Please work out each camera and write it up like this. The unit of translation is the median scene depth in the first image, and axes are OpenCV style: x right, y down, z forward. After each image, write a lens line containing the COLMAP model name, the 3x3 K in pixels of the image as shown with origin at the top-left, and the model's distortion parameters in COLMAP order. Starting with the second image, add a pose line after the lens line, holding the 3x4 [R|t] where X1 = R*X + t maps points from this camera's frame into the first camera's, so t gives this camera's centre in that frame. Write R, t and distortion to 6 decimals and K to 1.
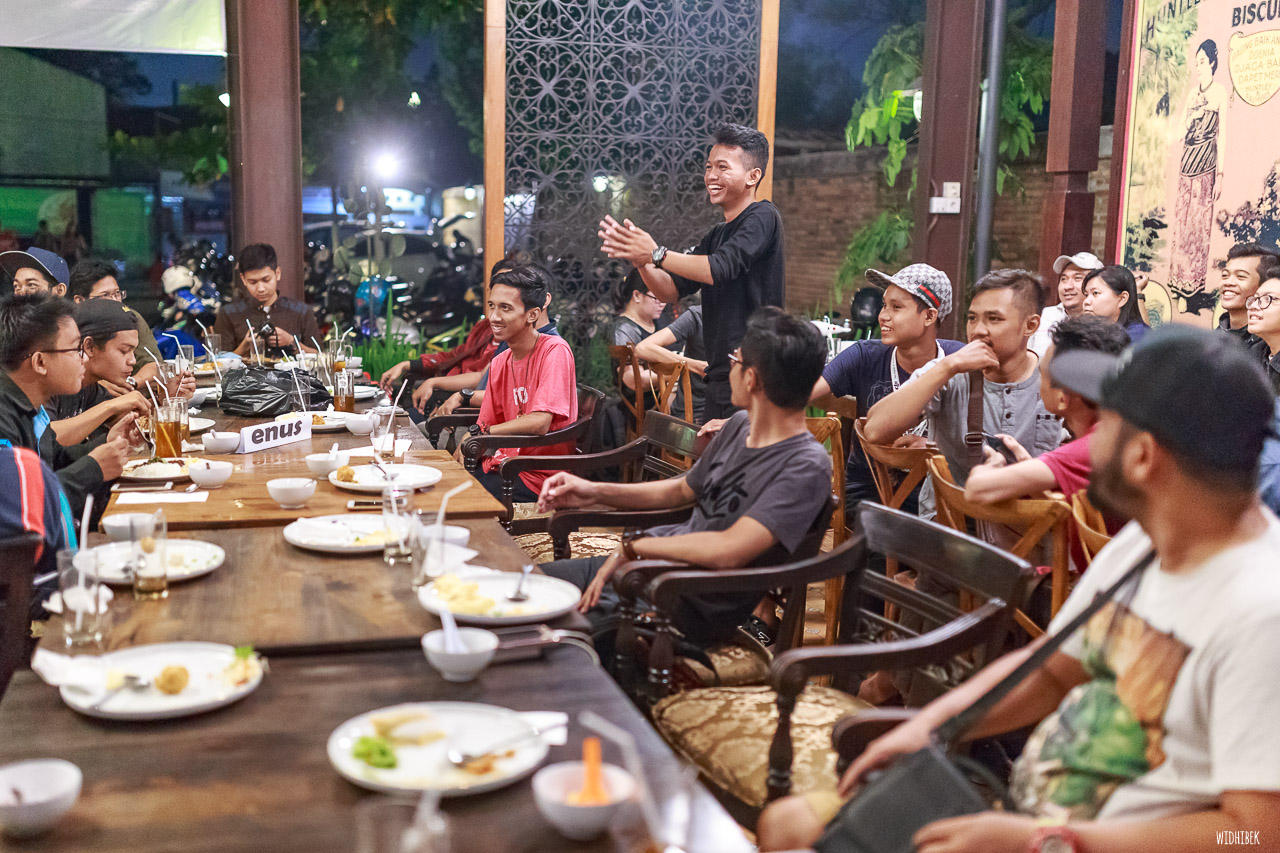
lens RADIAL K [[1328.0, 0, 560.1], [0, 1328.0, 475.9], [0, 0, 1]] dist [-0.016910, -0.012786]
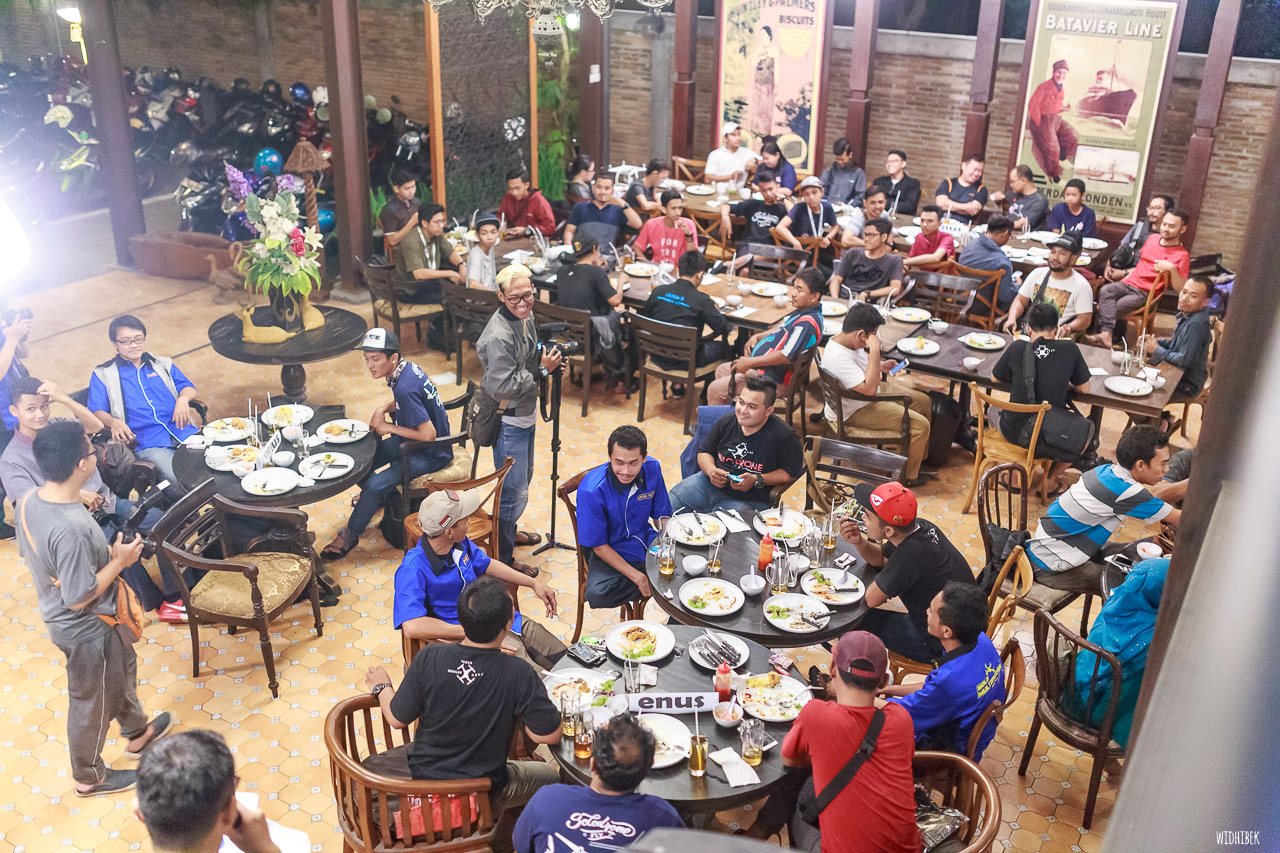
lens RADIAL K [[1210.0, 0, 640.0], [0, 1210.0, 426.5], [0, 0, 1]] dist [0.000292, 0.003502]
pose [[0.723936, -0.284326, 0.628550, -1.207404], [0.123691, 0.949850, 0.287204, -0.299315], [-0.678687, -0.130171, 0.722799, -0.479418]]
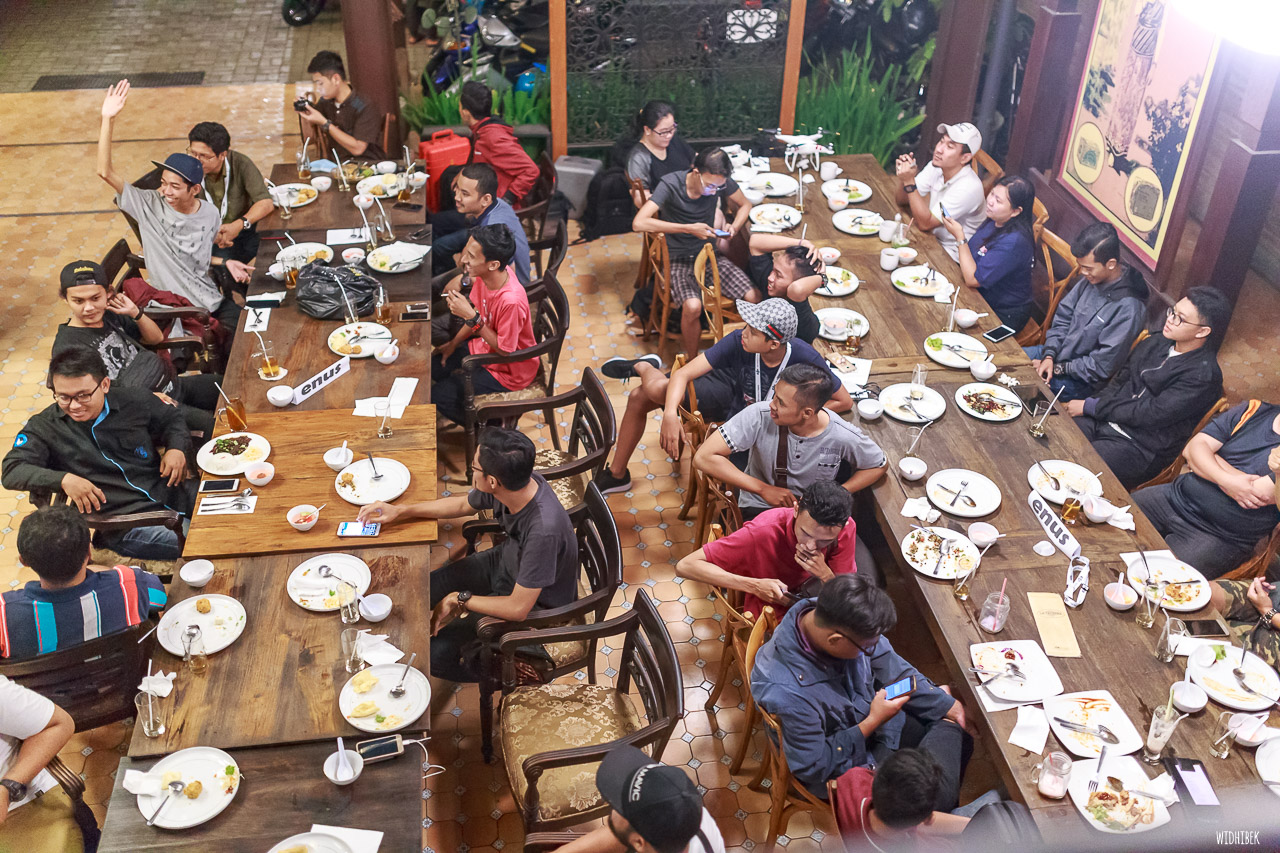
lens RADIAL K [[1210.0, 0, 640.0], [0, 1210.0, 426.5], [0, 0, 1]] dist [0.000292, 0.003502]
pose [[0.995277, 0.065193, -0.071933, 0.152081], [-0.029644, 0.909668, 0.414277, -0.361238], [0.092443, -0.410188, 0.907304, -0.118174]]
